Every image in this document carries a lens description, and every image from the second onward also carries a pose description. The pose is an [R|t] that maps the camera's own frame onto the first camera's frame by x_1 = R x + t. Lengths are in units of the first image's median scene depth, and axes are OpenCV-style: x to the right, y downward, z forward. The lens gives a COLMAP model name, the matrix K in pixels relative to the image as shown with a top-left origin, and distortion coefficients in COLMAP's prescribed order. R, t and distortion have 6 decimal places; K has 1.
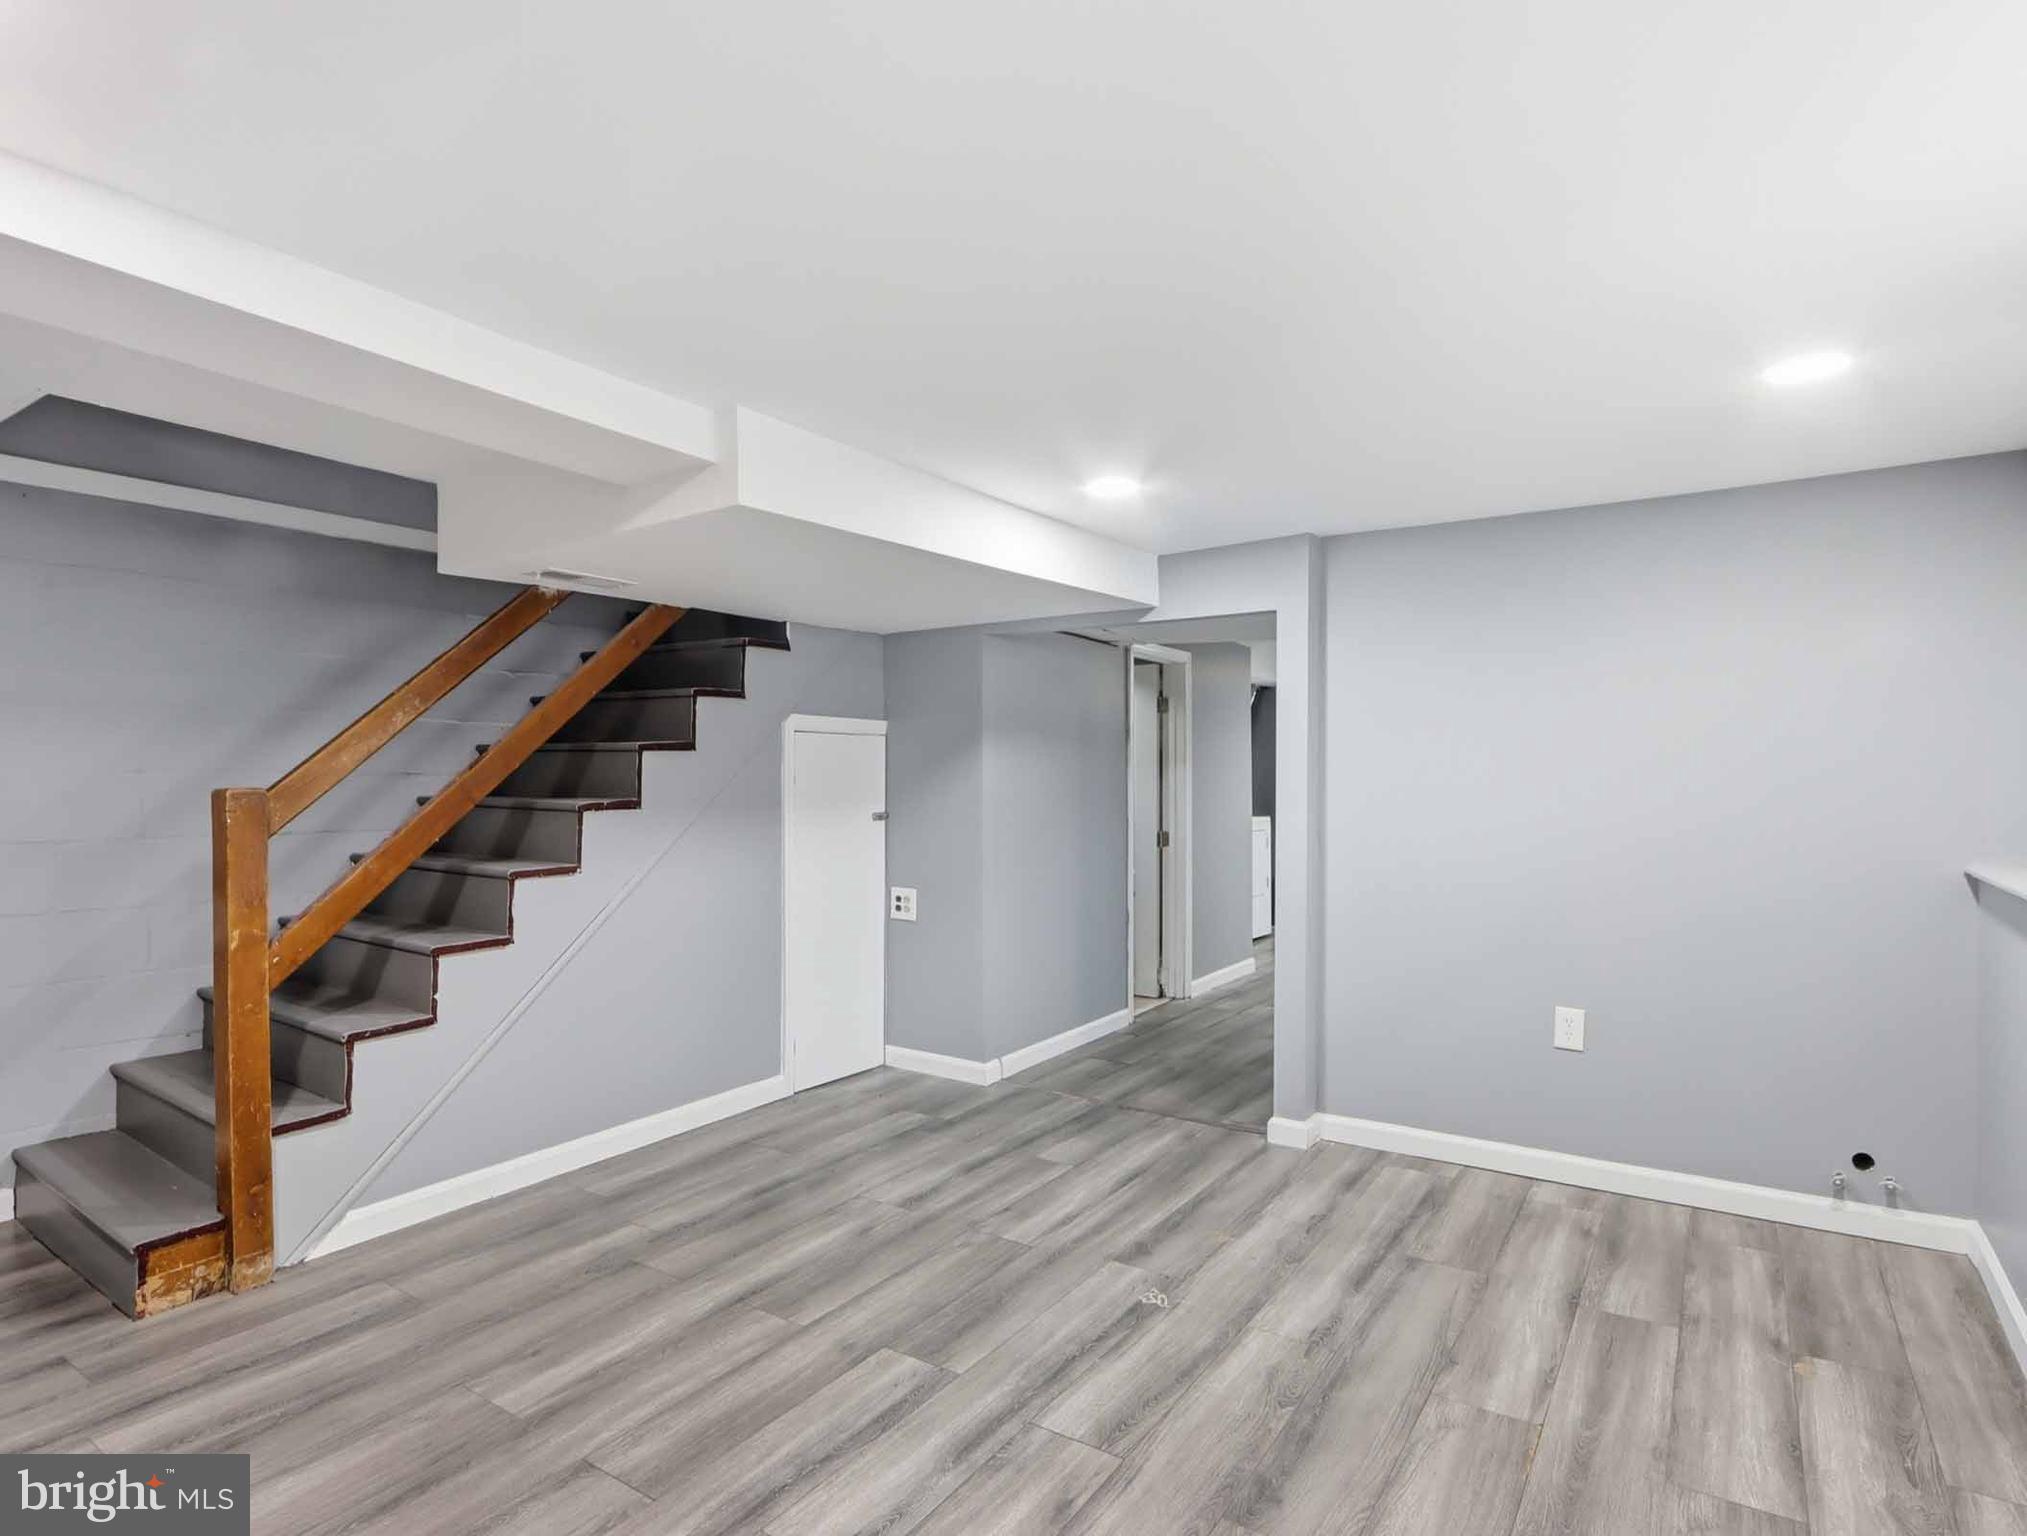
lens RADIAL K [[1079.2, 0, 1041.7], [0, 1079.2, 793.8], [0, 0, 1]] dist [-0.024485, 0.004234]
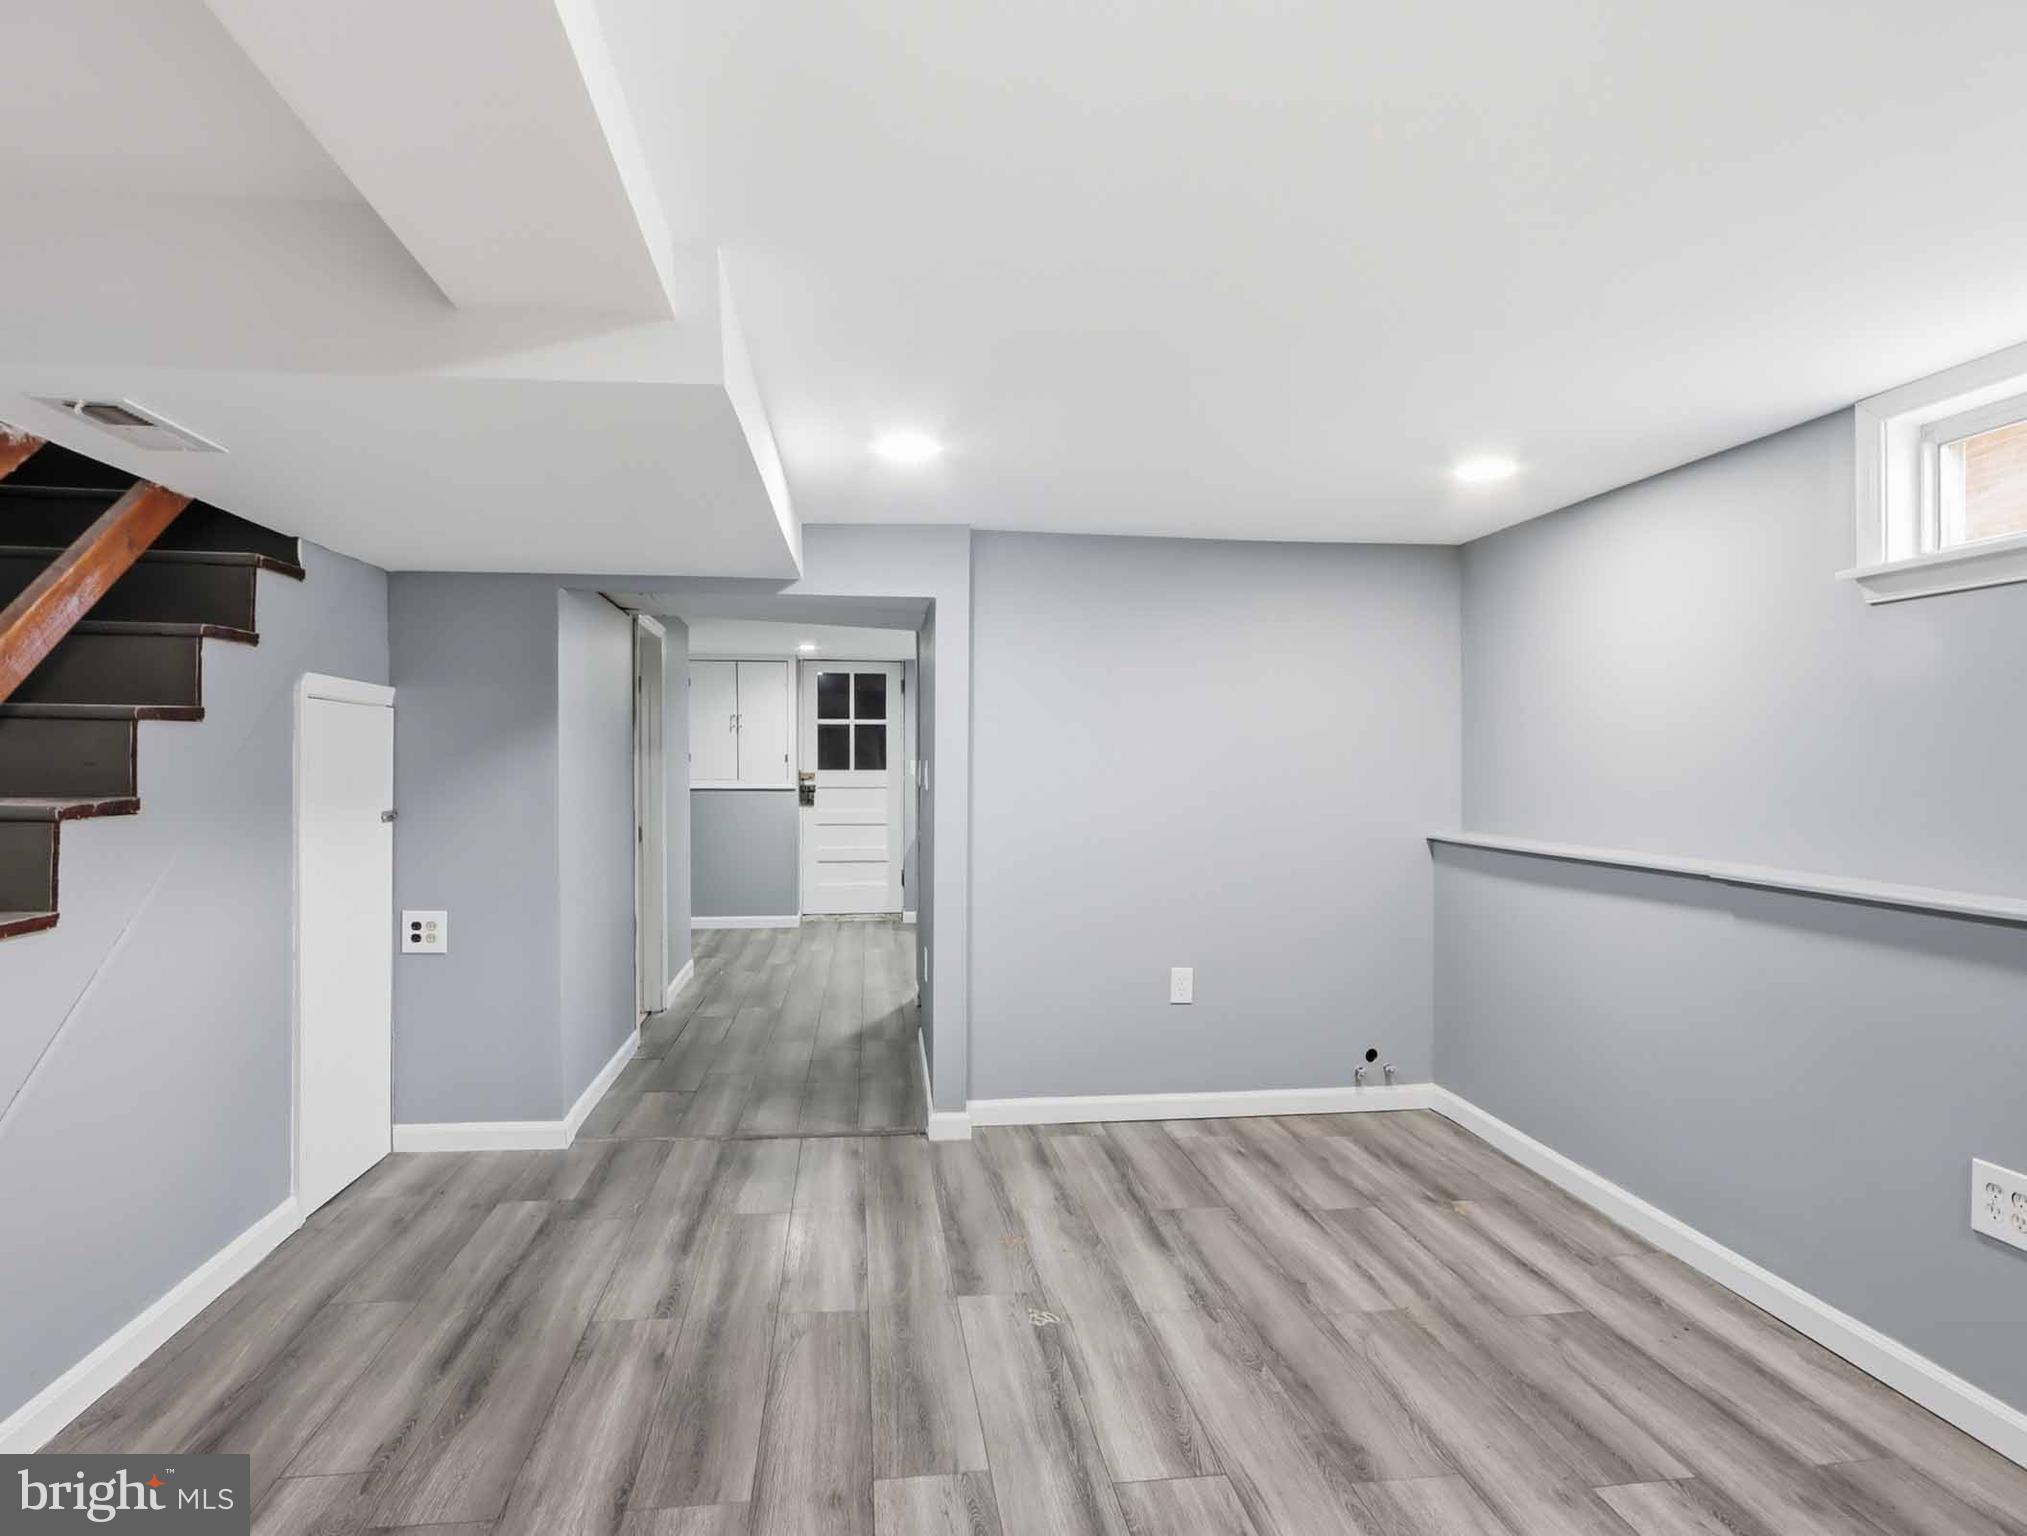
lens RADIAL K [[1079.2, 0, 1015.2], [0, 1079.2, 774.9], [0, 0, 1]] dist [-0.024485, 0.004234]
pose [[0.761584, 0.001137, 0.648065, -0.448863], [0.001857, 0.999991, -0.003937, -0.005577], [-0.648063, 0.004202, 0.761575, 0.247745]]
